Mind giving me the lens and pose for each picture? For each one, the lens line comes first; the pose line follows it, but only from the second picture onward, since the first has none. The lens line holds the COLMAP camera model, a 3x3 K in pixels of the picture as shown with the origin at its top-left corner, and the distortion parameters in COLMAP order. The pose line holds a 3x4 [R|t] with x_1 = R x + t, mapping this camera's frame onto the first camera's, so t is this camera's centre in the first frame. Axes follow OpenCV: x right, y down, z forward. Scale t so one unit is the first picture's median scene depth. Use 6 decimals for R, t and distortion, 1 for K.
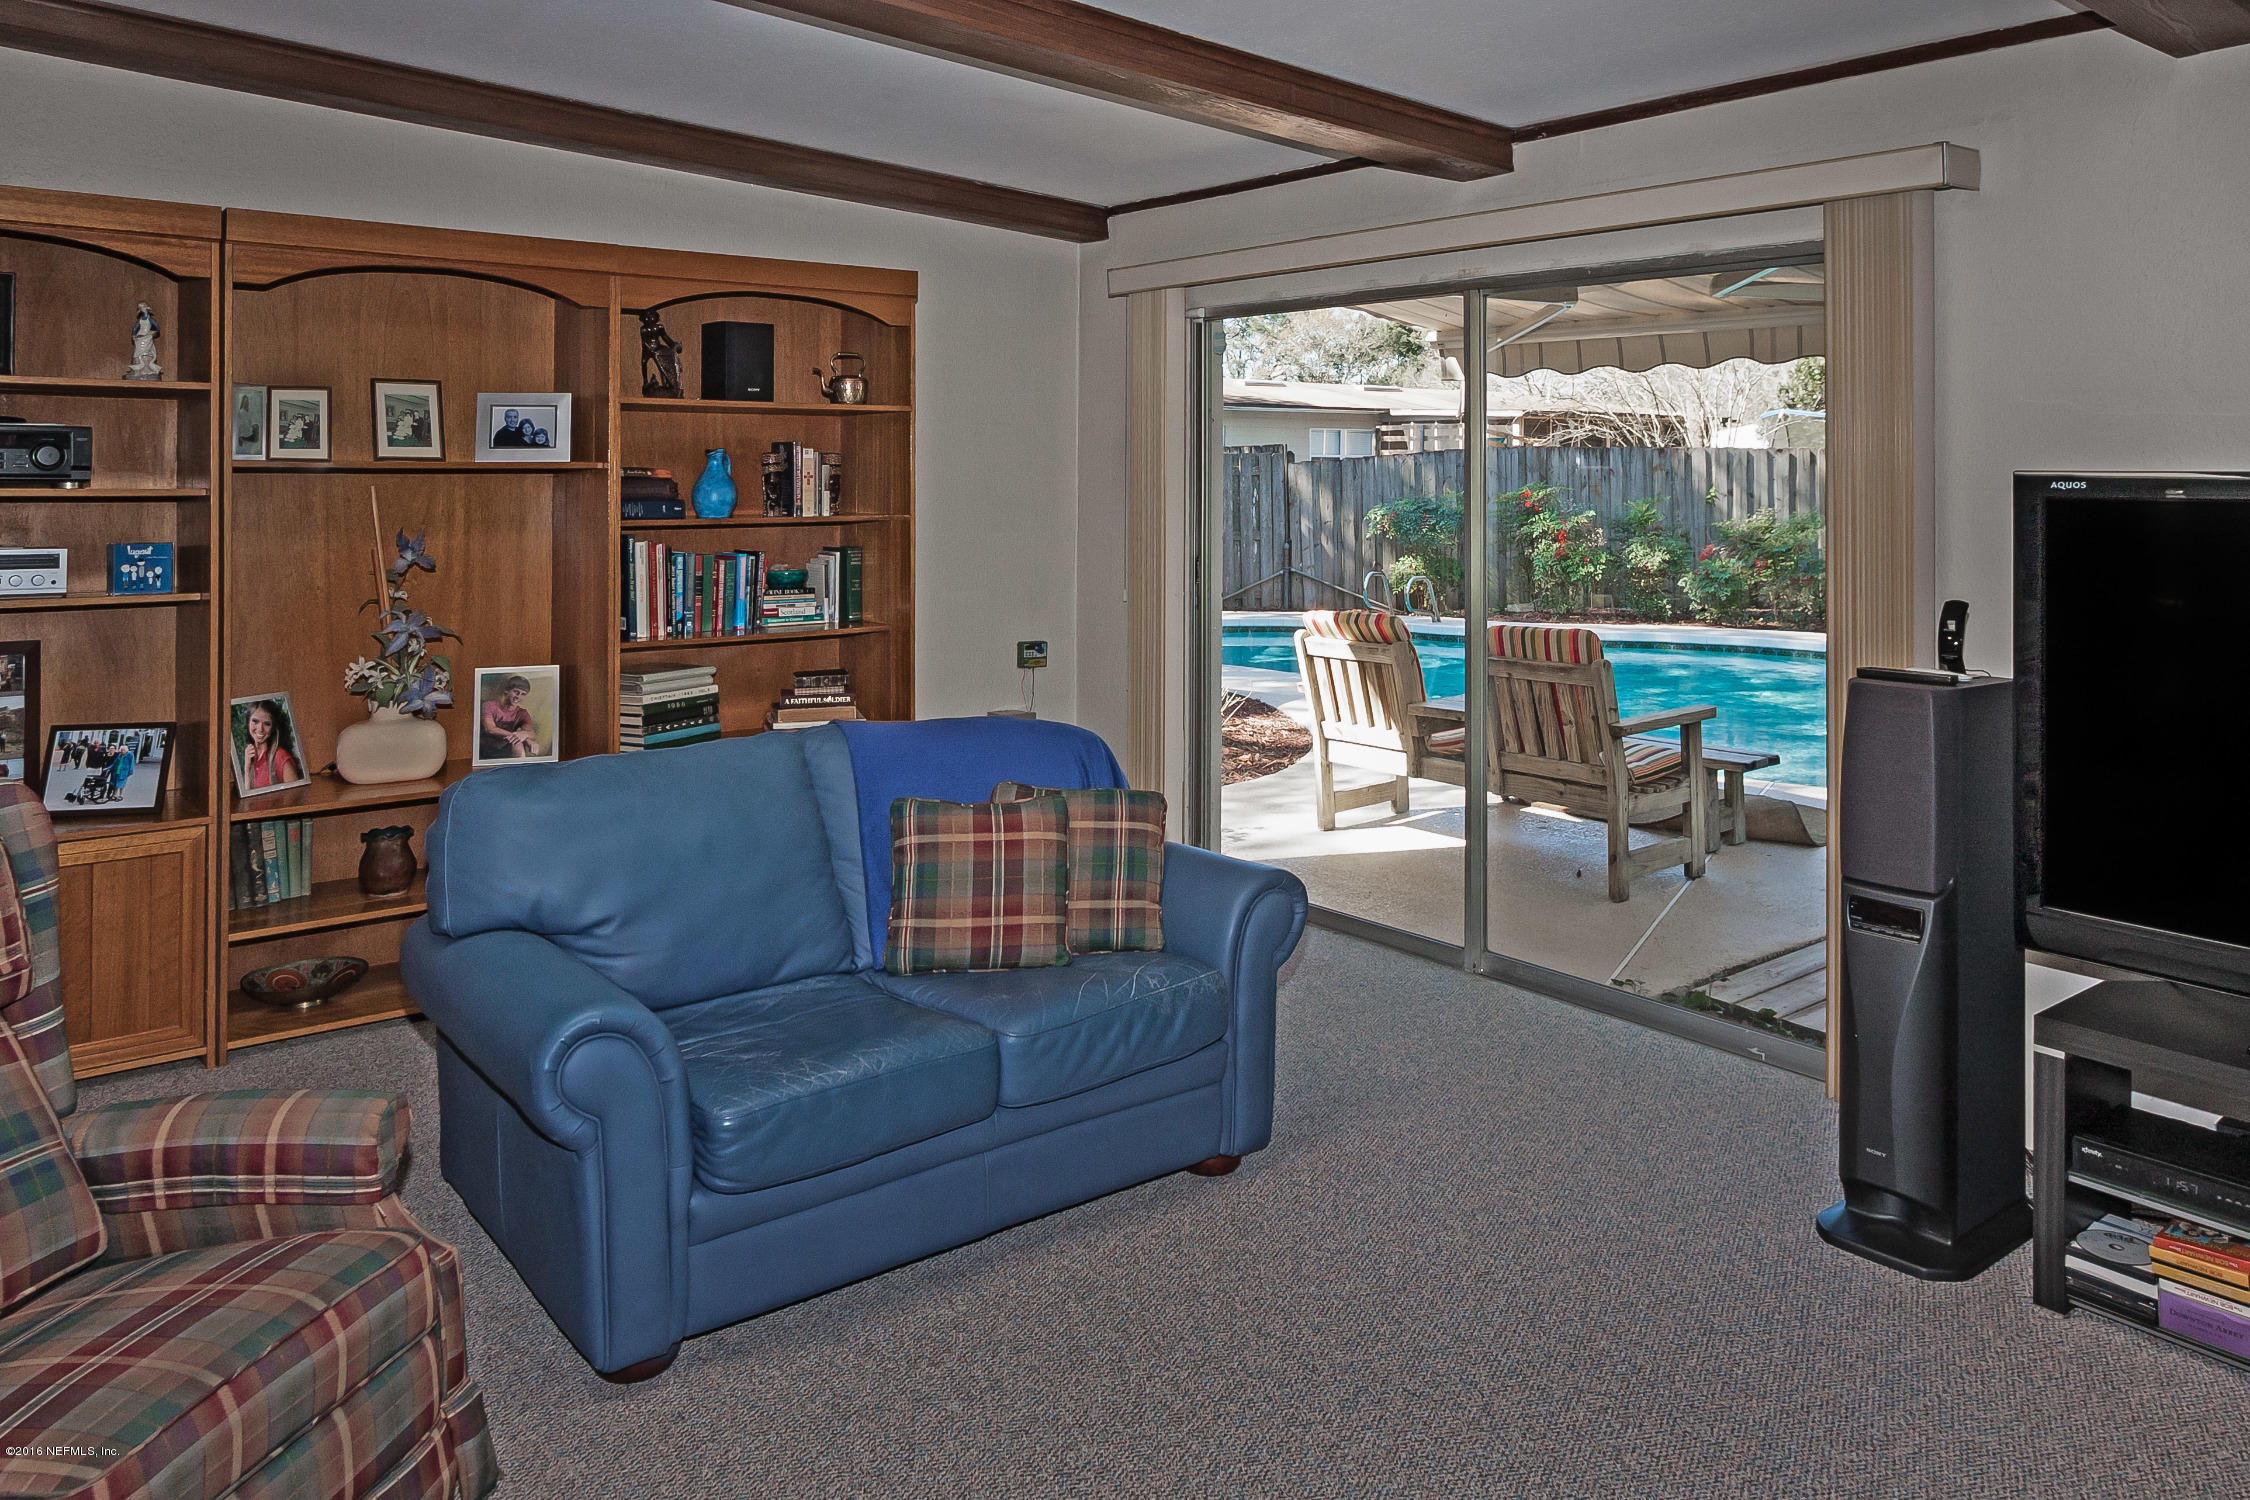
lens RADIAL K [[1612.1, 0, 1128.9], [0, 1612.1, 628.3], [0, 0, 1]] dist [-0.004557, 0.003171]
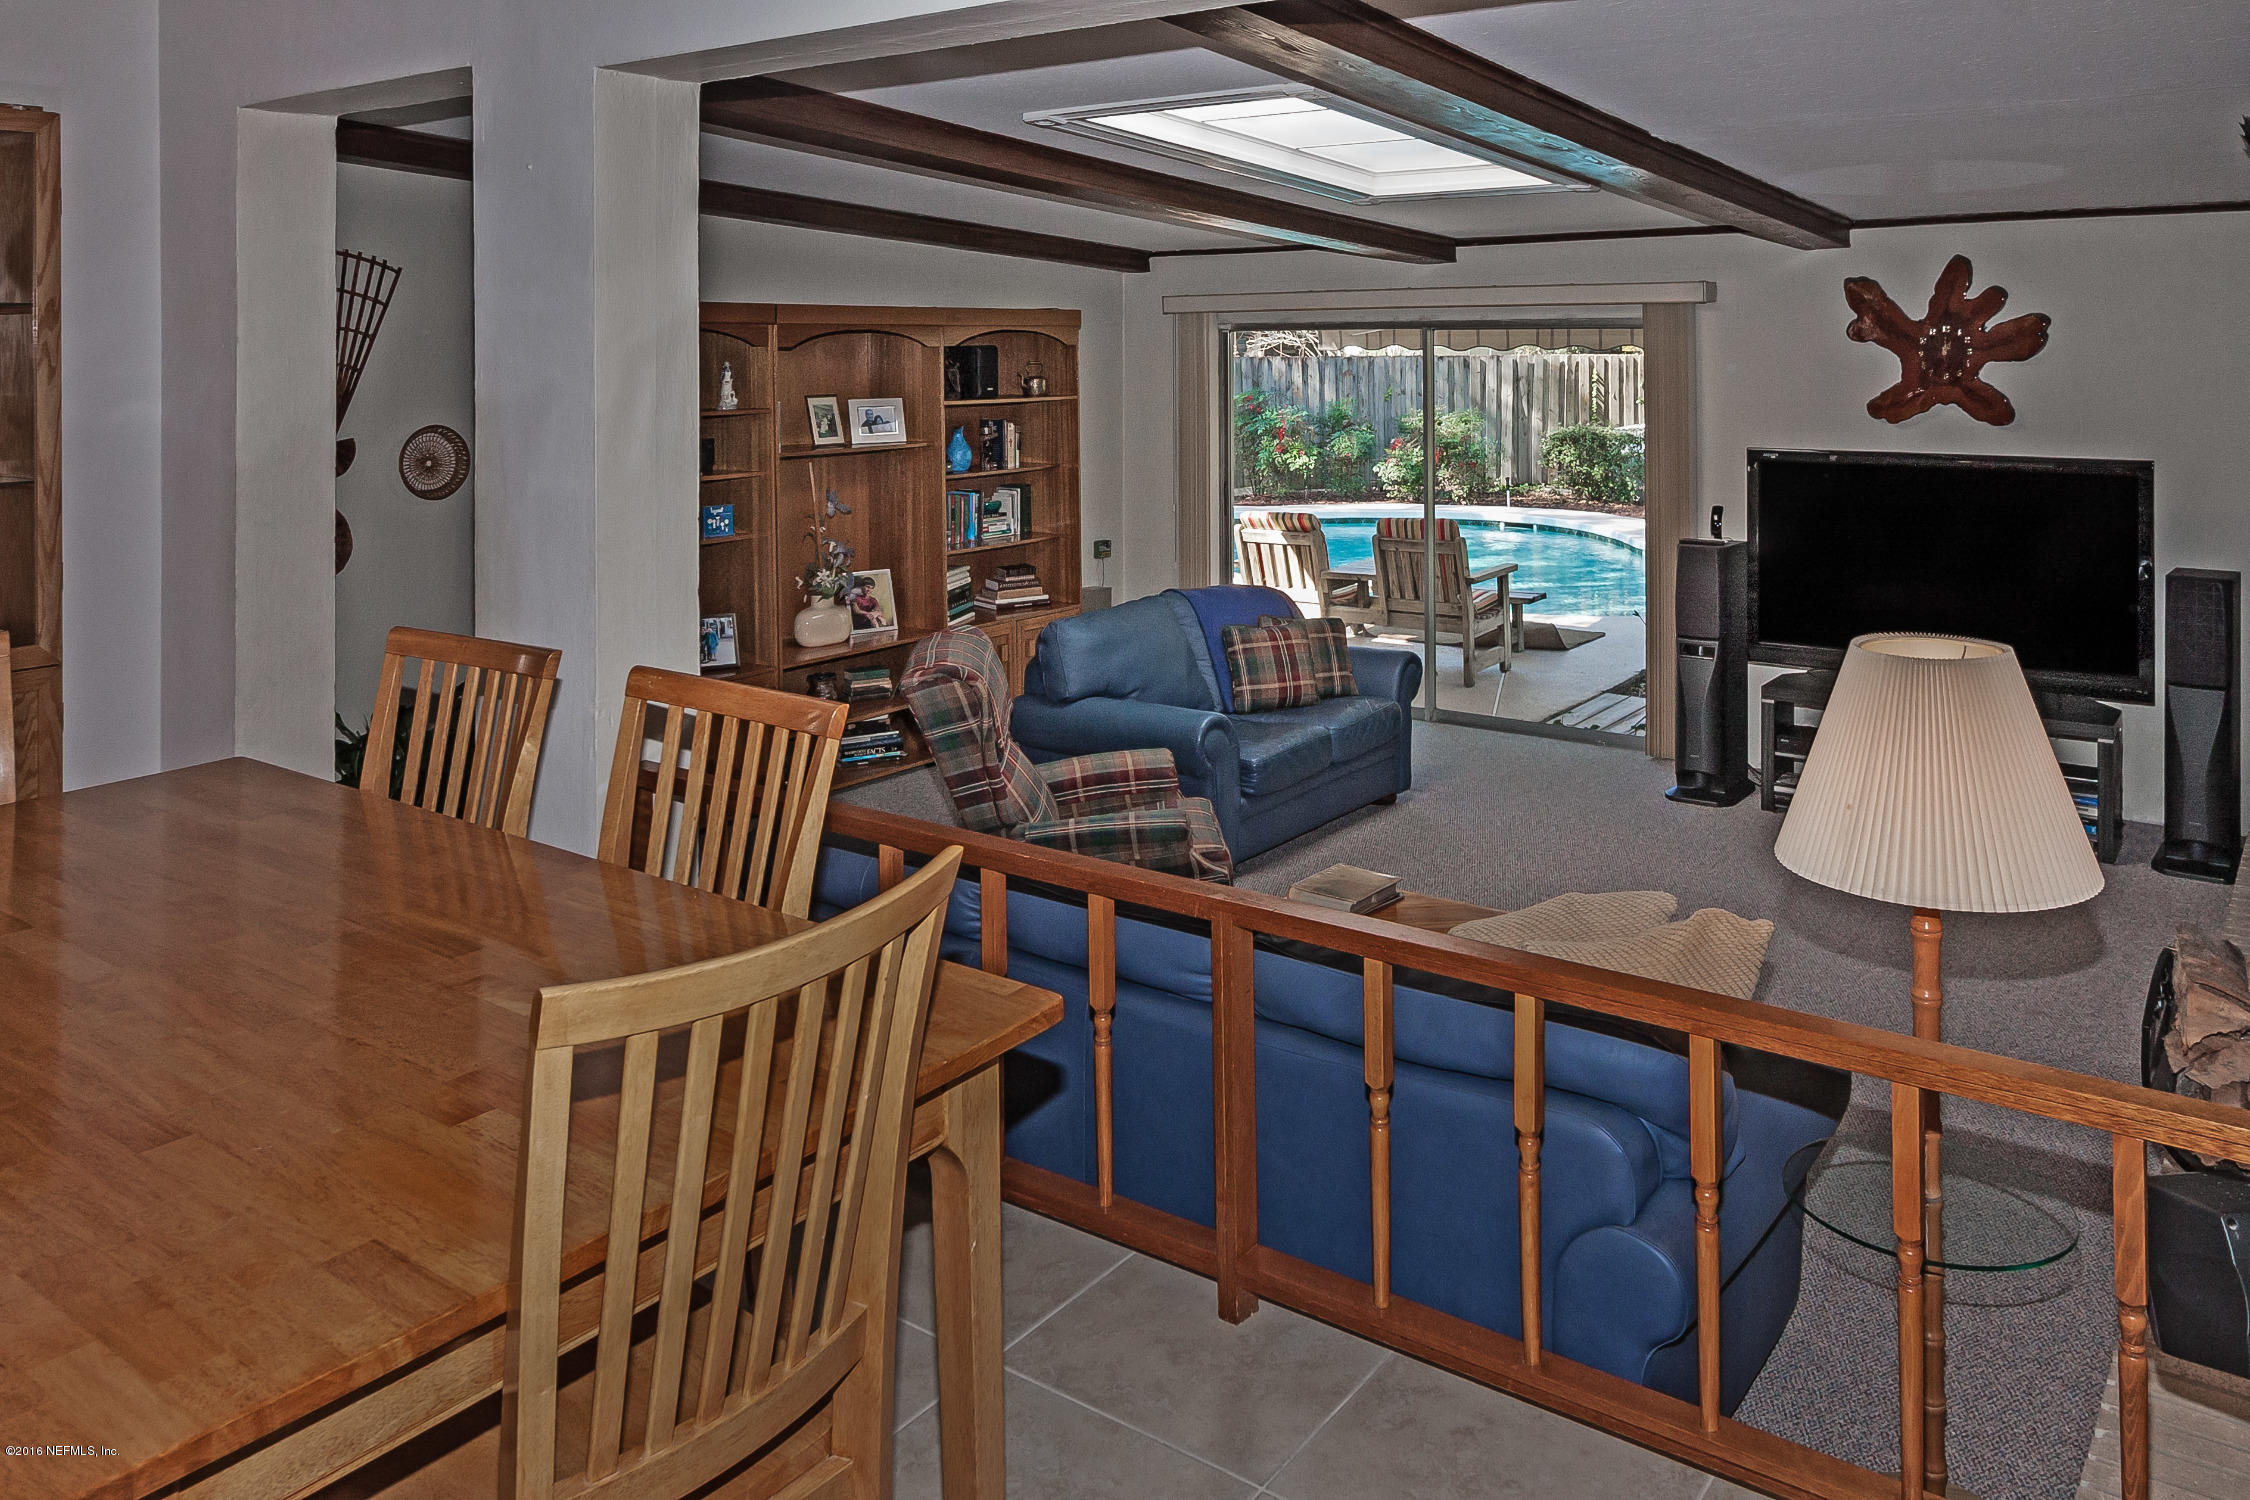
lens RADIAL K [[1612.1, 0, 1128.9], [0, 1612.1, 628.3], [0, 0, 1]] dist [-0.004557, 0.003171]
pose [[0.970663, -0.054860, 0.234101, -0.492020], [0.037709, 0.996308, 0.077124, -0.032013], [-0.237468, -0.066034, 0.969148, -0.587551]]
